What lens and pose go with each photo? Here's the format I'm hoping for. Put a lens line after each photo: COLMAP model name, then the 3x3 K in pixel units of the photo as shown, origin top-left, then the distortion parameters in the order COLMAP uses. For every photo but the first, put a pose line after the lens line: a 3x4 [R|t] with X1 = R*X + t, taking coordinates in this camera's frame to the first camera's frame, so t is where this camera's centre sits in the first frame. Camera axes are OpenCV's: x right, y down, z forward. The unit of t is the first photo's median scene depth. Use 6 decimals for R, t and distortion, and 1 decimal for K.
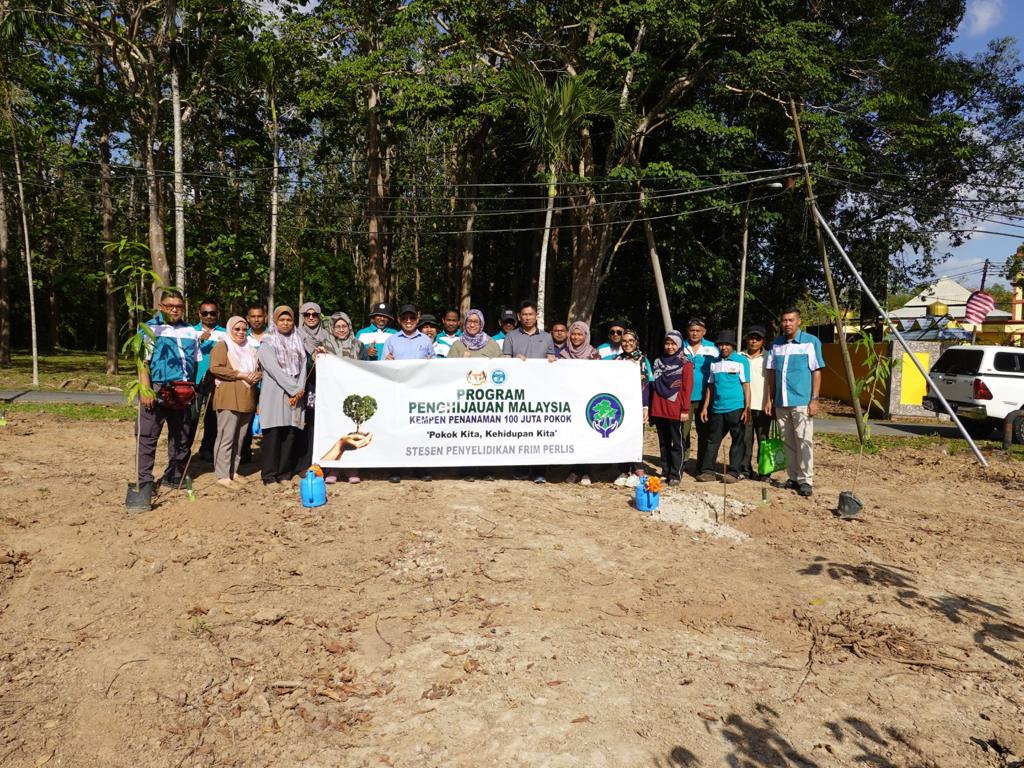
lens RADIAL K [[820.0, 0, 529.6], [0, 820.0, 381.9], [0, 0, 1]] dist [0.038378, -0.003466]
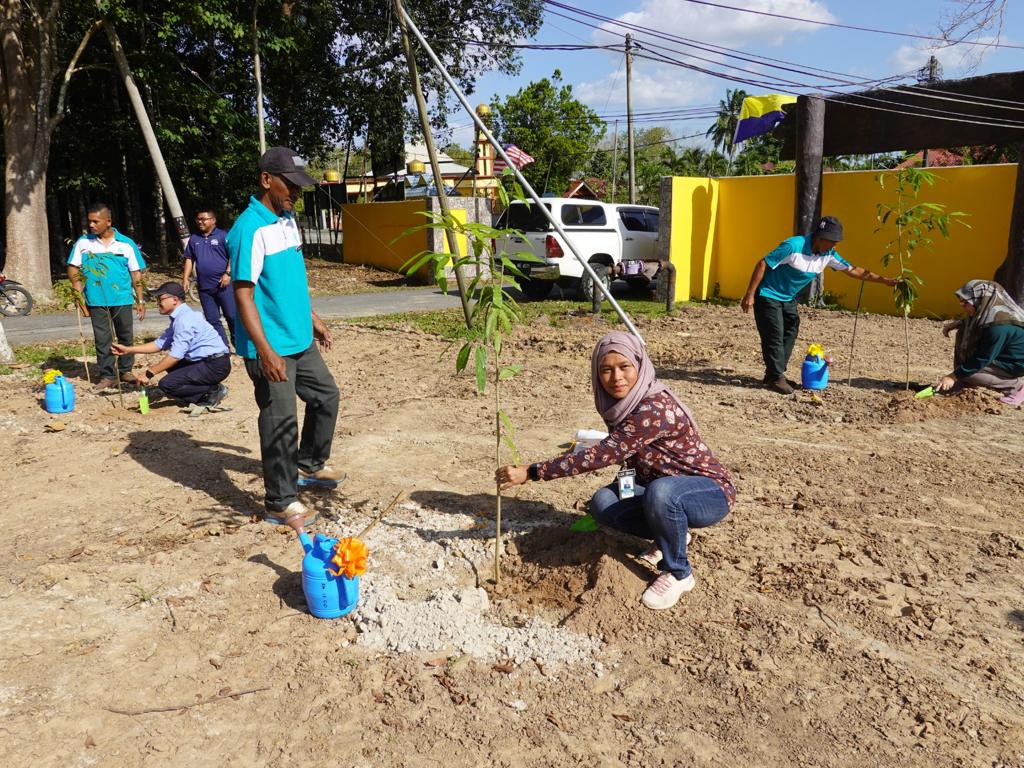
lens RADIAL K [[820.0, 0, 529.6], [0, 820.0, 381.9], [0, 0, 1]] dist [0.038378, -0.003466]
pose [[0.826040, -0.160741, 0.540204, 0.003933], [0.070472, 0.980403, 0.183964, -0.009197], [-0.559188, -0.113892, 0.821180, 0.170746]]
